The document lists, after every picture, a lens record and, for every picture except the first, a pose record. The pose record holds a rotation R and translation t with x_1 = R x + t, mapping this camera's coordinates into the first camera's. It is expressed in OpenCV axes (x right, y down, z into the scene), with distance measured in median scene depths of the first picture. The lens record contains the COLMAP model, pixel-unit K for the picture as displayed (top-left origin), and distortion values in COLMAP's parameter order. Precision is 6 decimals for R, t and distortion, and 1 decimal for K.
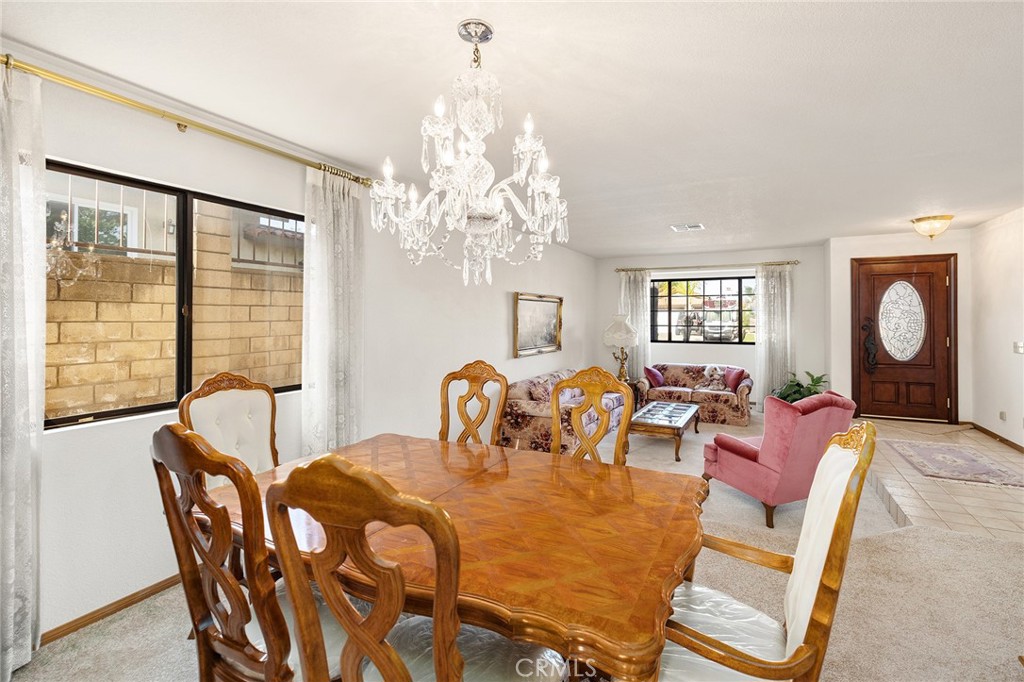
lens RADIAL K [[469.3, 0, 540.6], [0, 469.3, 316.2], [0, 0, 1]] dist [0.001601, 0.000311]
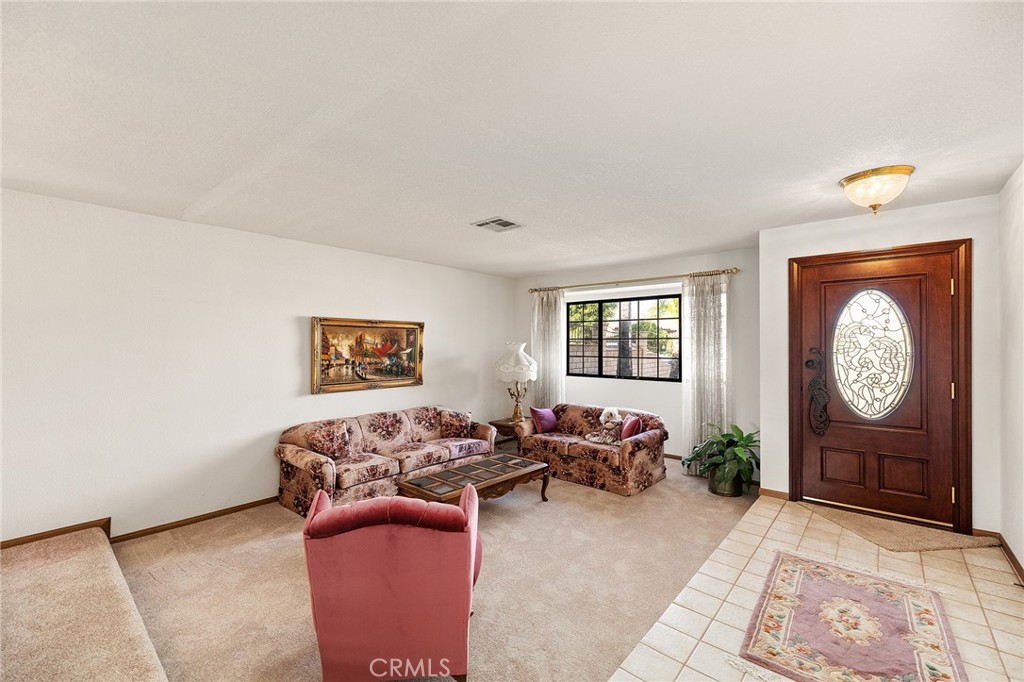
lens RADIAL K [[433.0, 0, 509.4], [0, 433.0, 344.9], [0, 0, 1]] dist [0.000833, 0.000019]
pose [[0.962150, 0.002575, -0.272507, 0.441881], [-0.001629, 0.999992, 0.003696, -0.003511], [0.272514, -0.003112, 0.962147, 0.301475]]
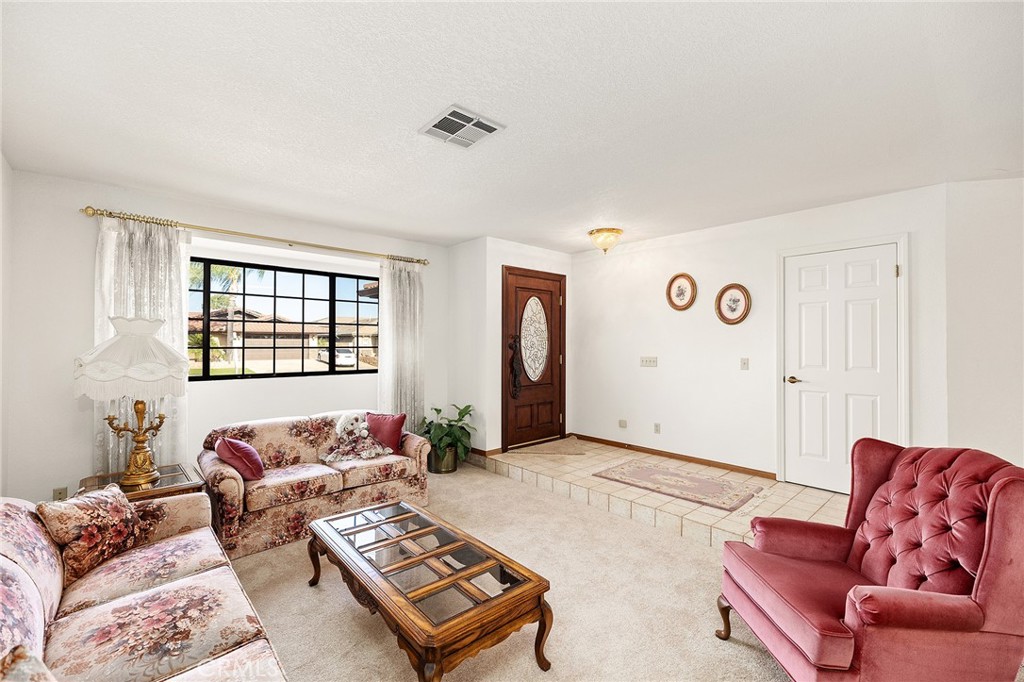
lens RADIAL K [[431.1, 0, 509.3], [0, 431.1, 339.5], [0, 0, 1]] dist [-0.000263, -0.000419]
pose [[0.389911, 0.012095, 0.920773, -0.050048], [-0.005216, 0.999927, -0.010926, 0.019914], [-0.920838, -0.000543, 0.389946, 0.674403]]
